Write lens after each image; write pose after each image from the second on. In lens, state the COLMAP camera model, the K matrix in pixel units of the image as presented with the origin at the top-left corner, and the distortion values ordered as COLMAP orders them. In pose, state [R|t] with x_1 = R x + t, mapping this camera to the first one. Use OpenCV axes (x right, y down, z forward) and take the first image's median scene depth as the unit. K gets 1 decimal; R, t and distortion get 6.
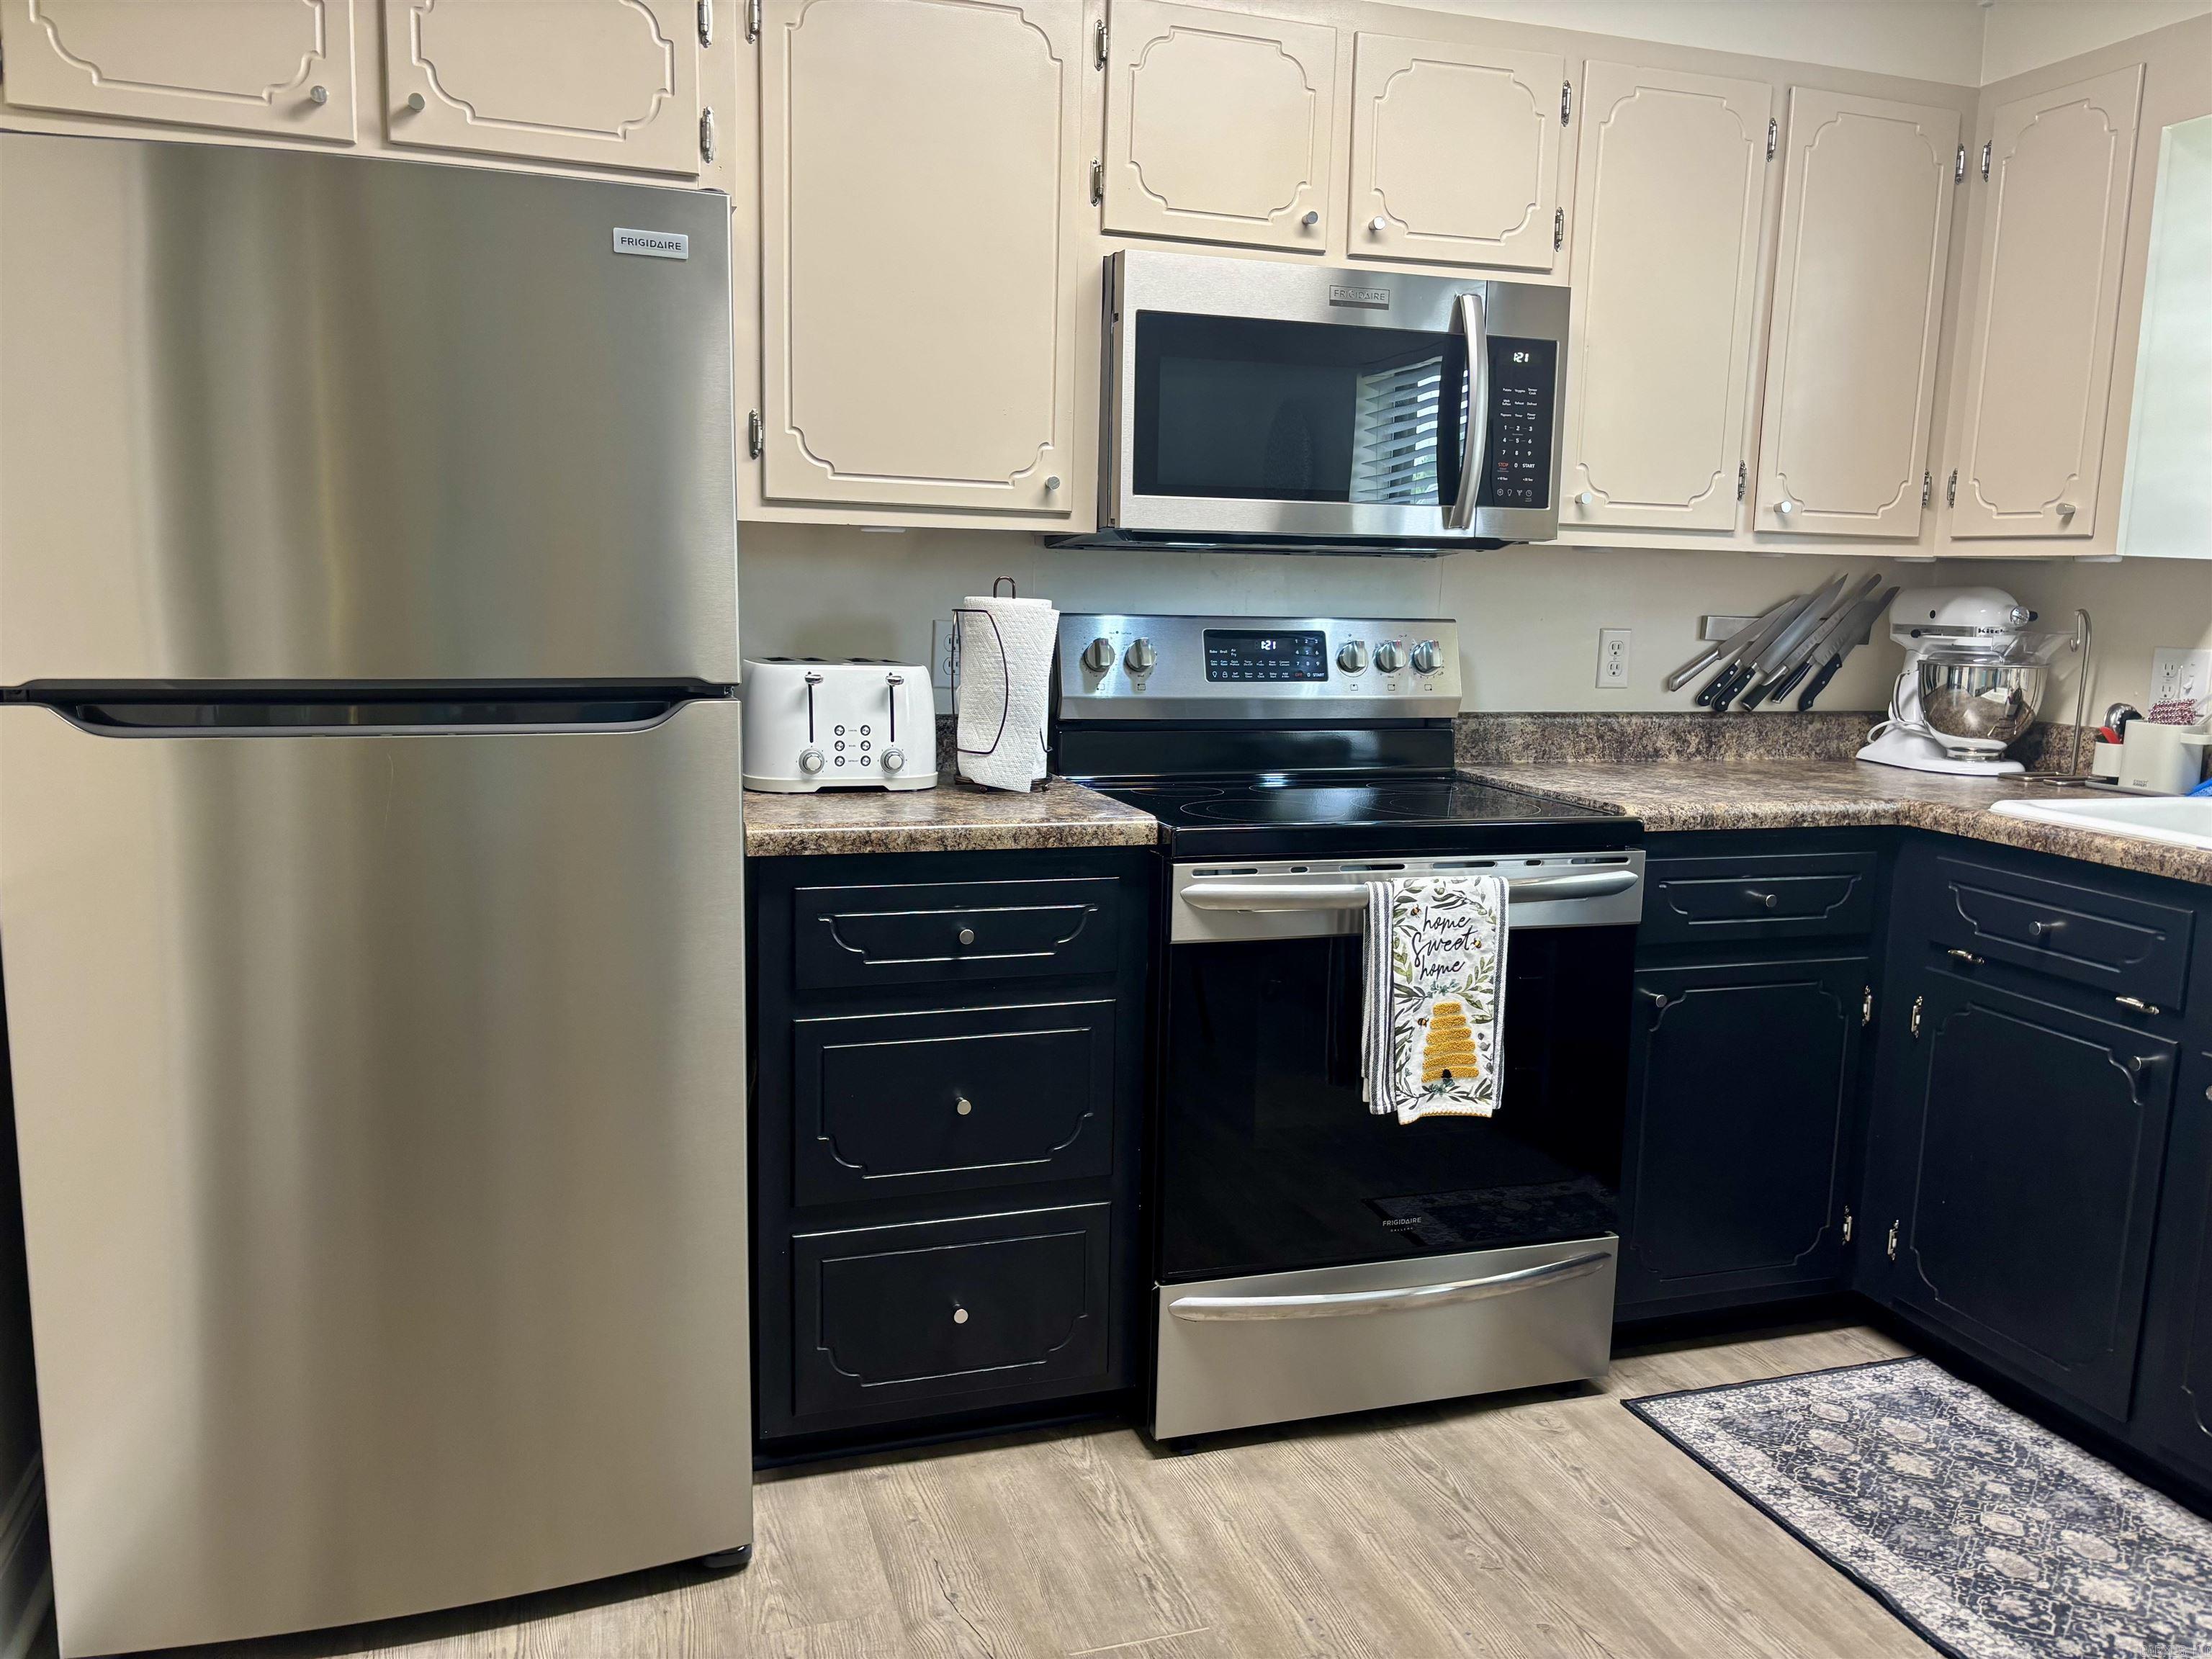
lens RADIAL K [[1678.1, 0, 1106.0], [0, 1678.1, 829.5], [0, 0, 1]] dist [0.094540, -0.121506]
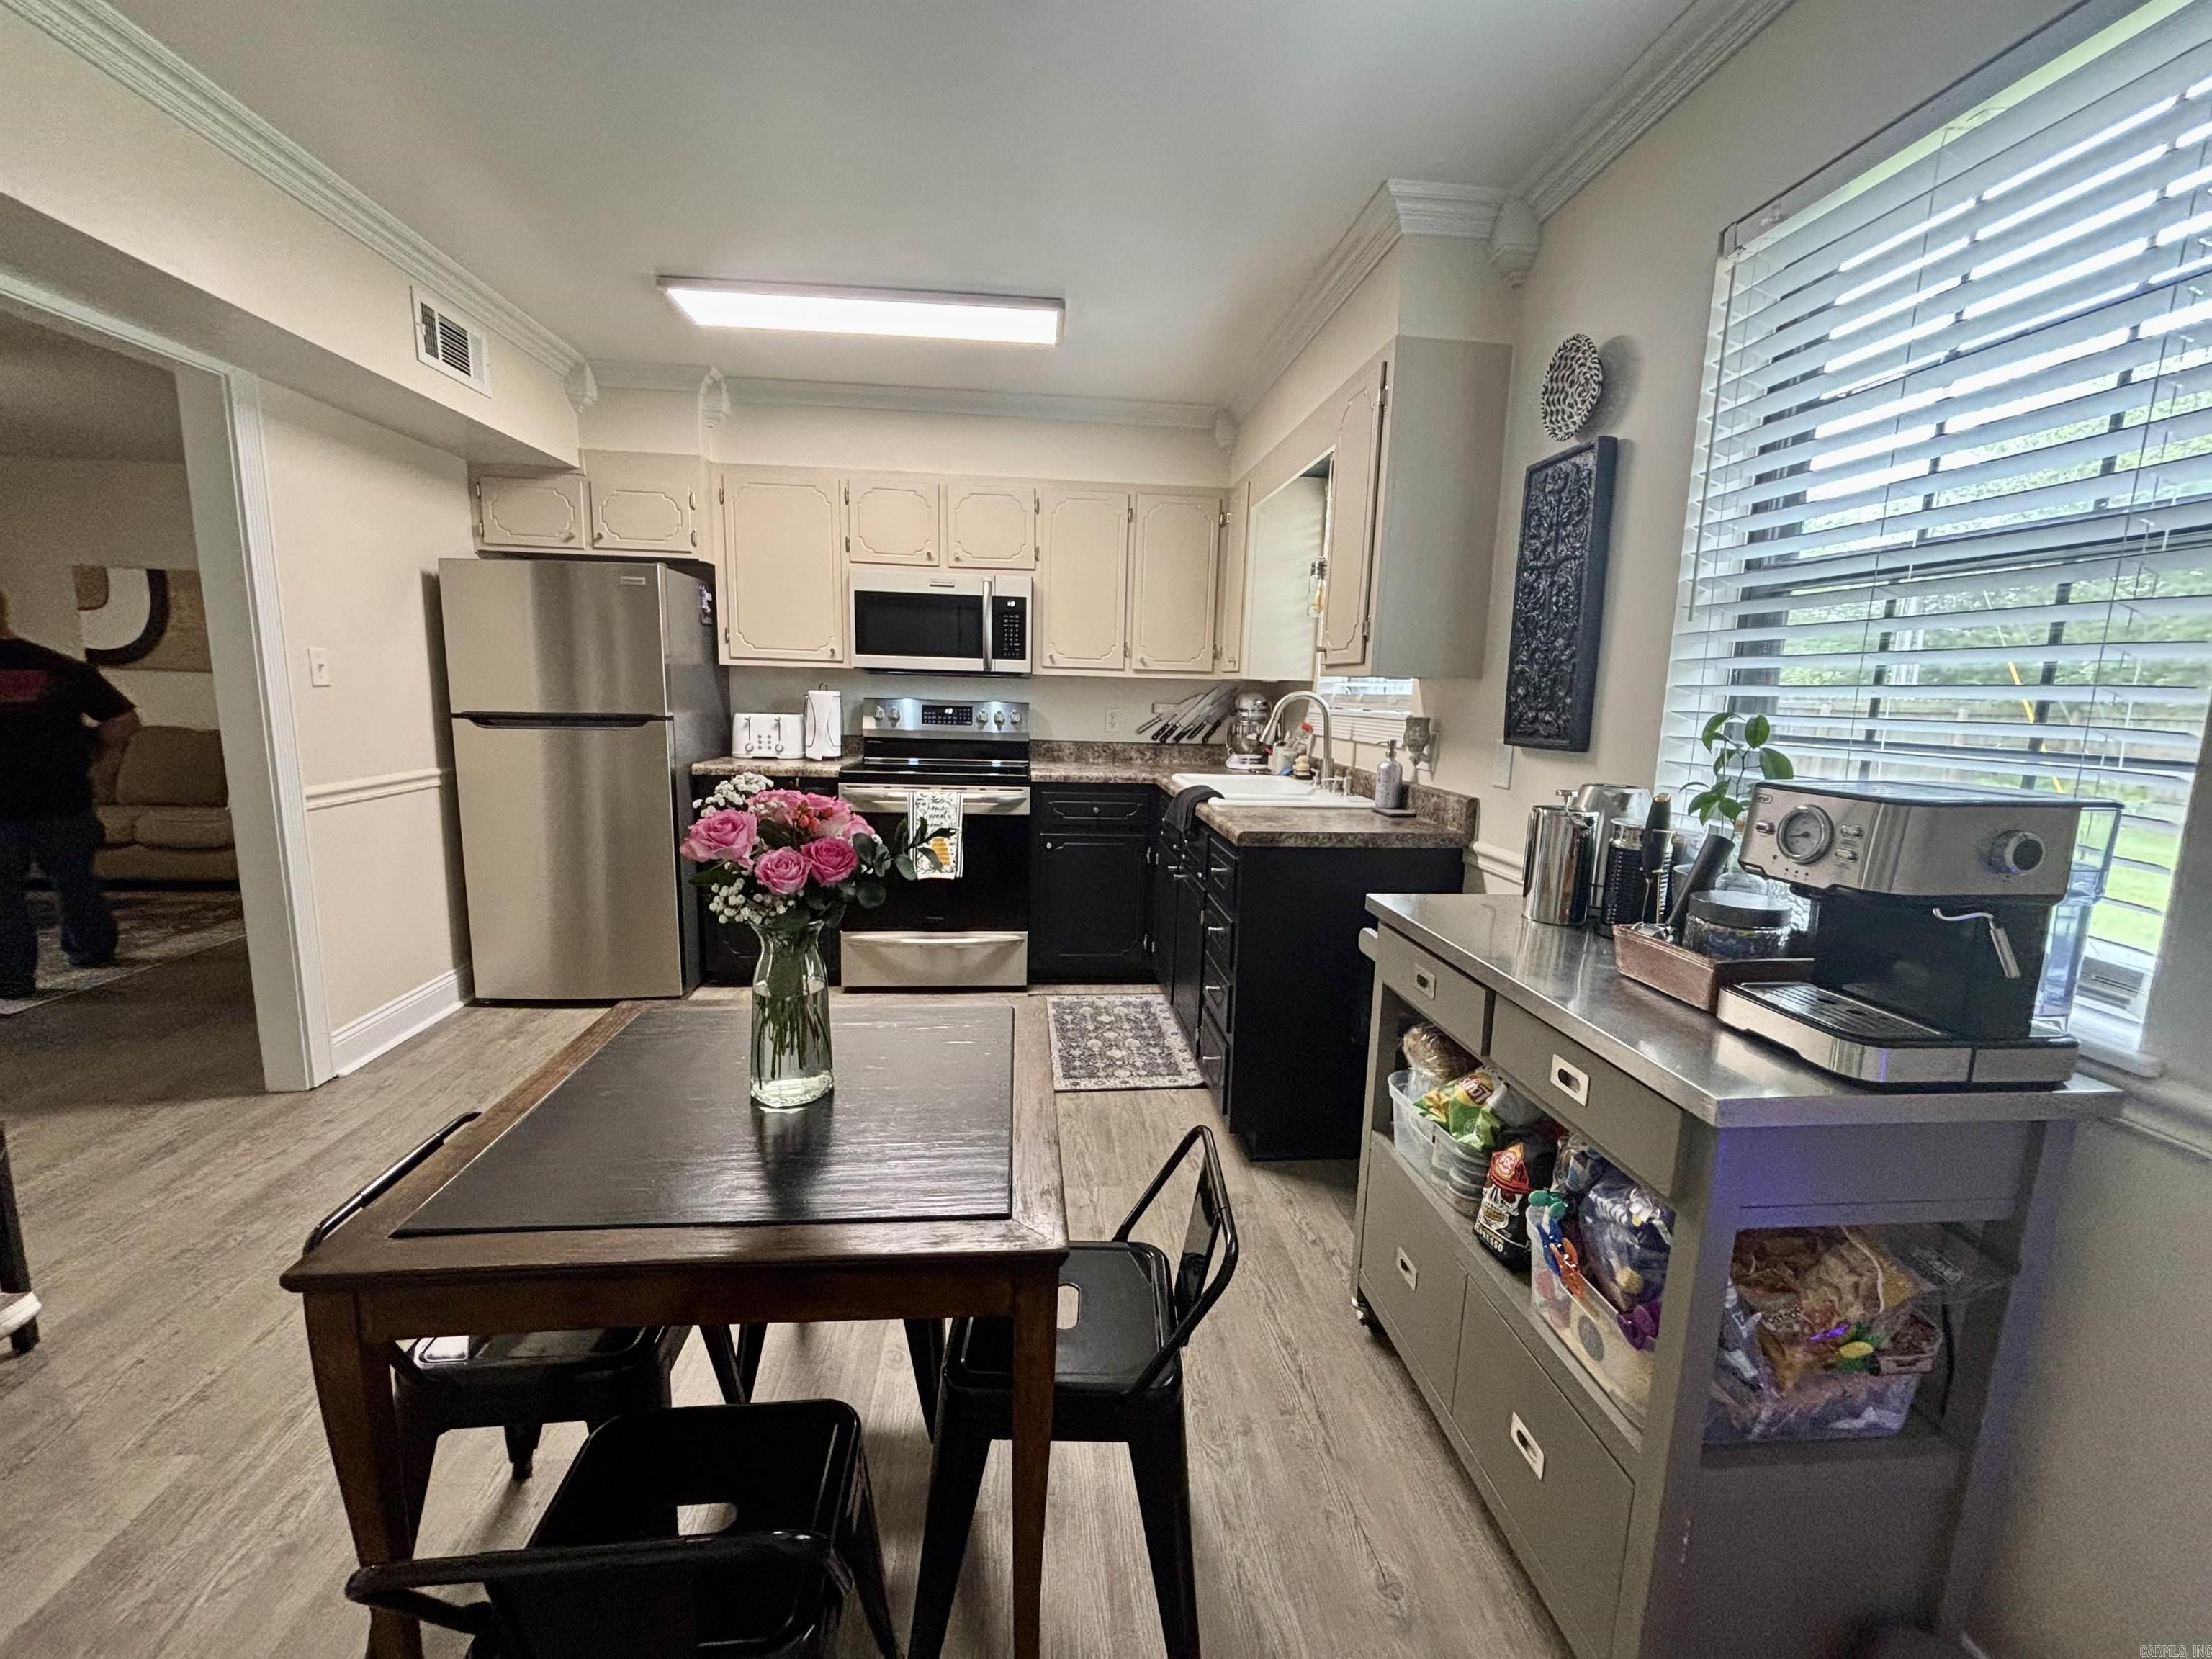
lens RADIAL K [[888.6, 0, 1106.0], [0, 888.6, 829.5], [0, 0, 1]] dist [0.001527, -0.000703]
pose [[0.975633, 0.037406, -0.216198, 0.744598], [-0.037391, 0.999292, 0.004159, 0.069759], [0.216201, 0.004026, 0.976341, -0.346929]]
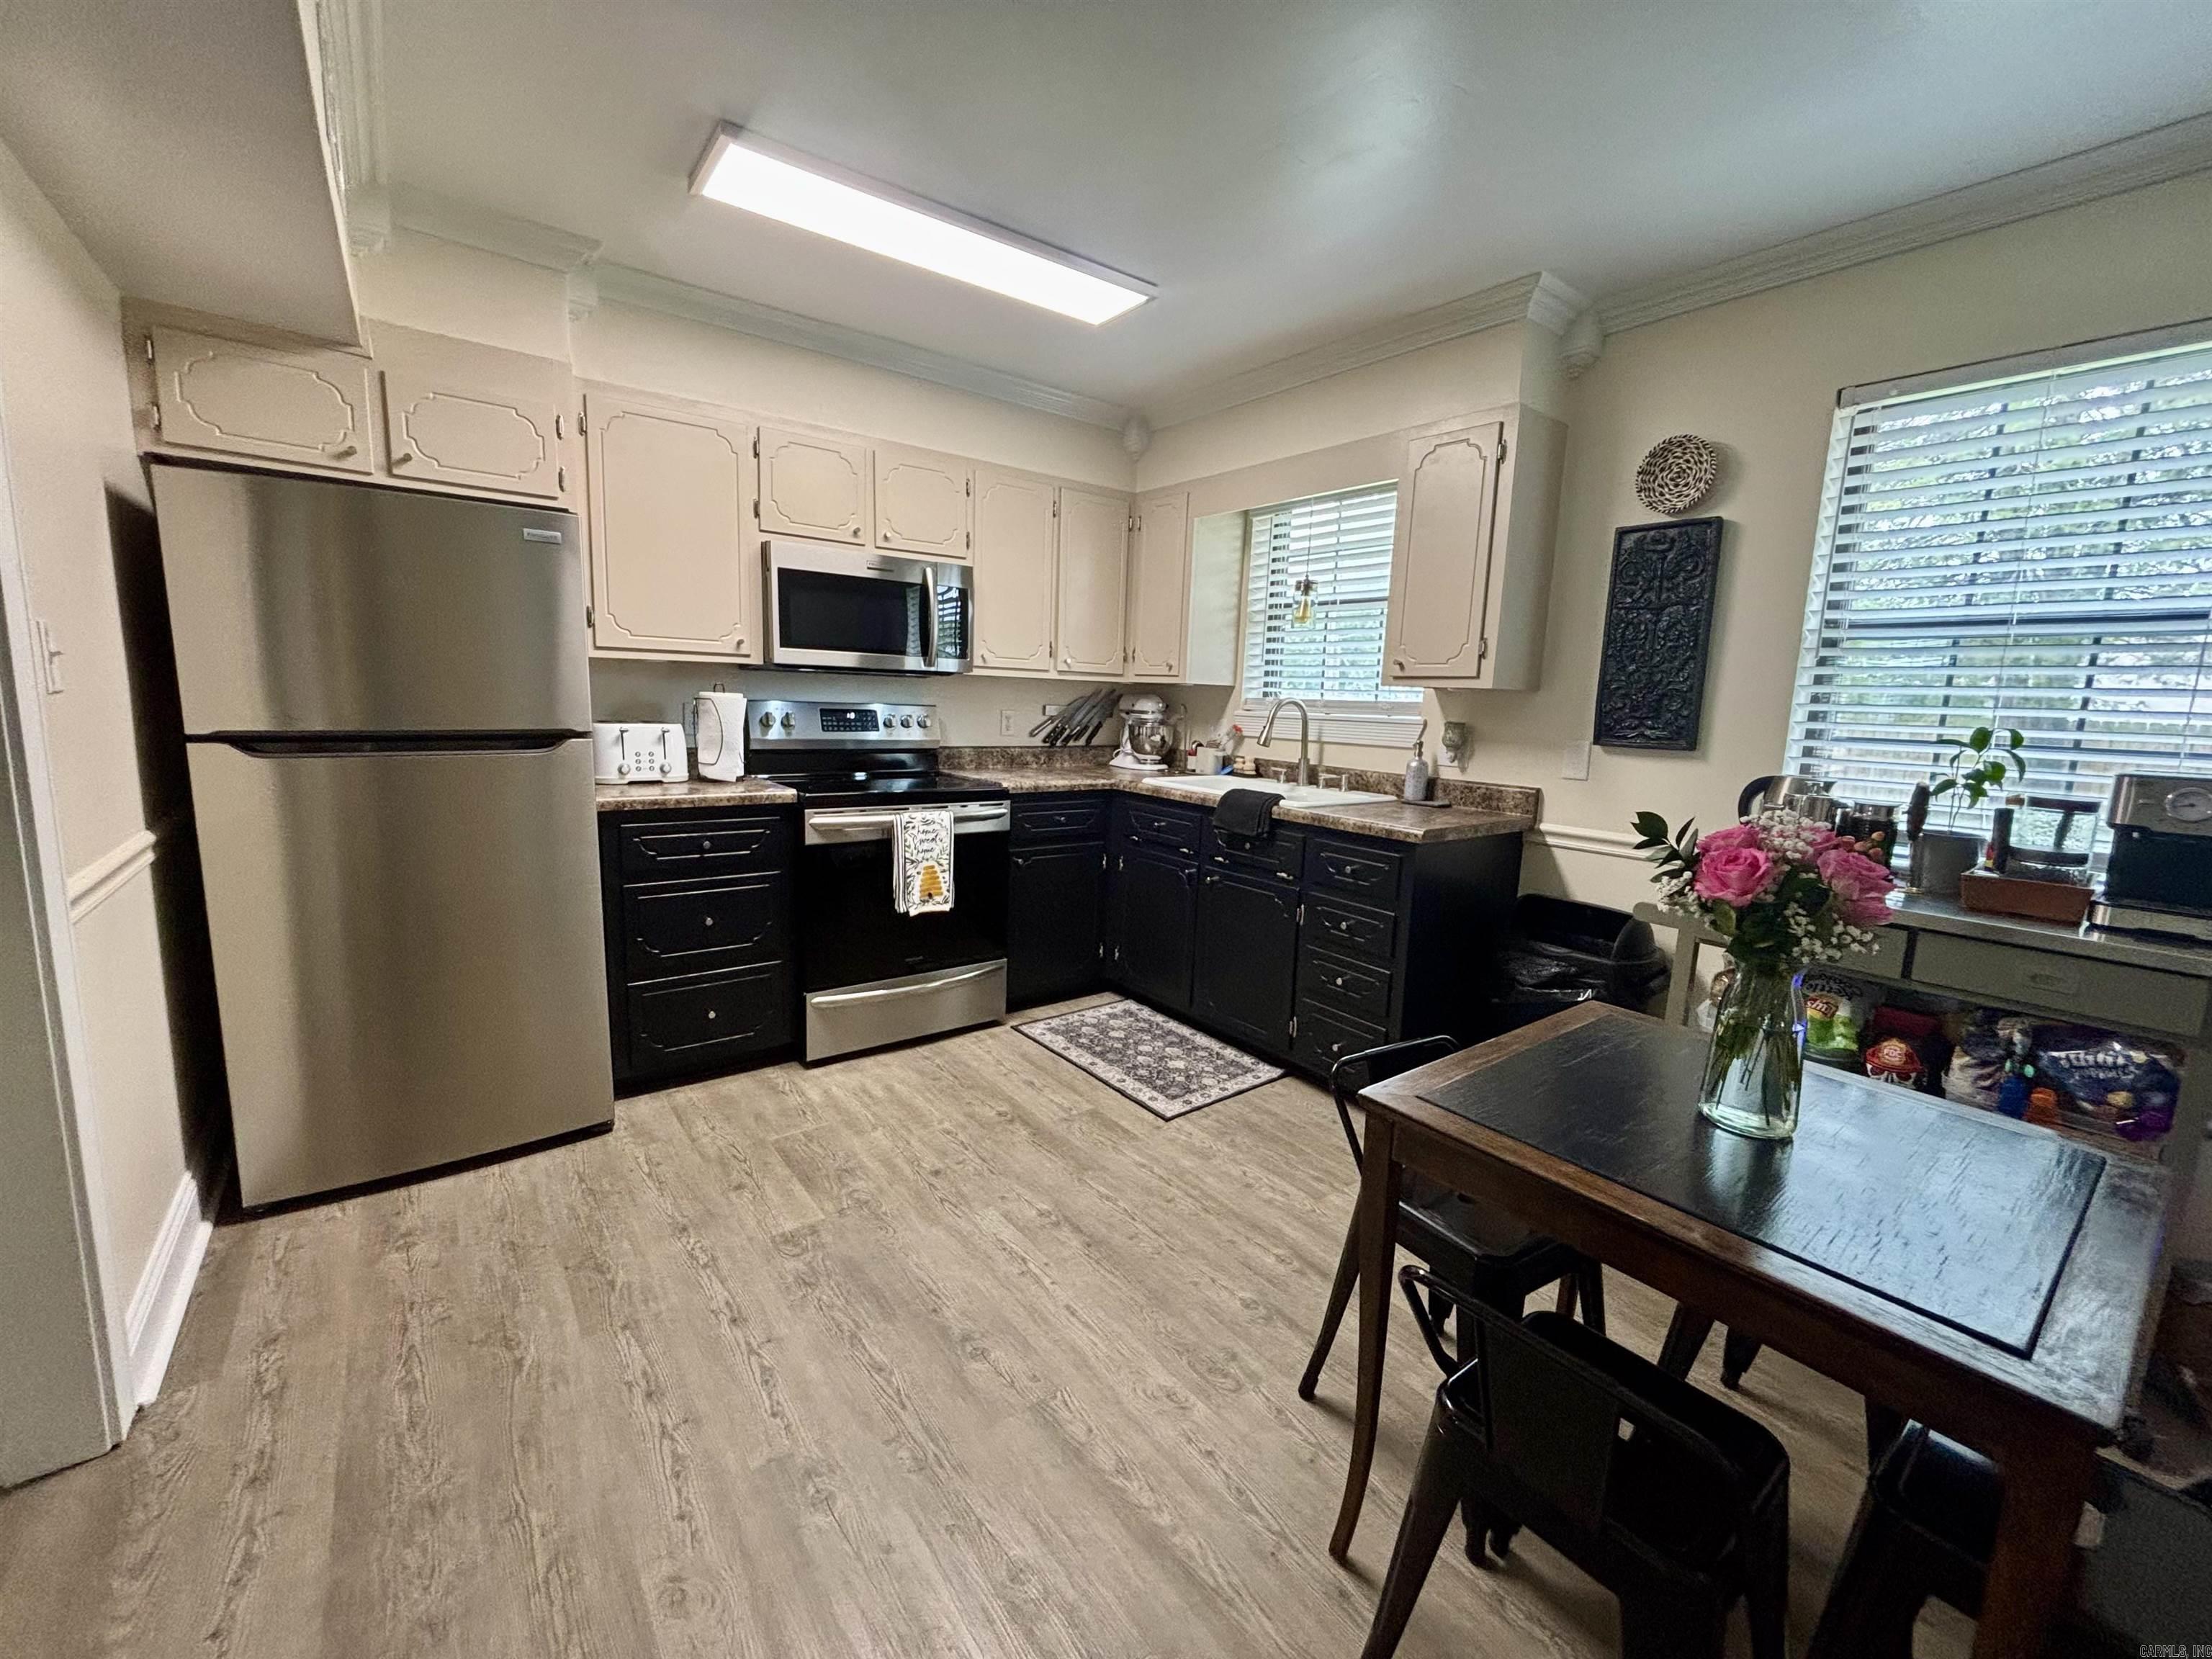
lens RADIAL K [[888.6, 0, 1106.0], [0, 888.6, 829.5], [0, 0, 1]] dist [0.001527, -0.000703]
pose [[0.944285, -0.041021, 0.326562, 0.029484], [0.038200, 0.999157, 0.015050, 0.041318], [-0.326904, -0.001736, 0.945056, -0.256321]]
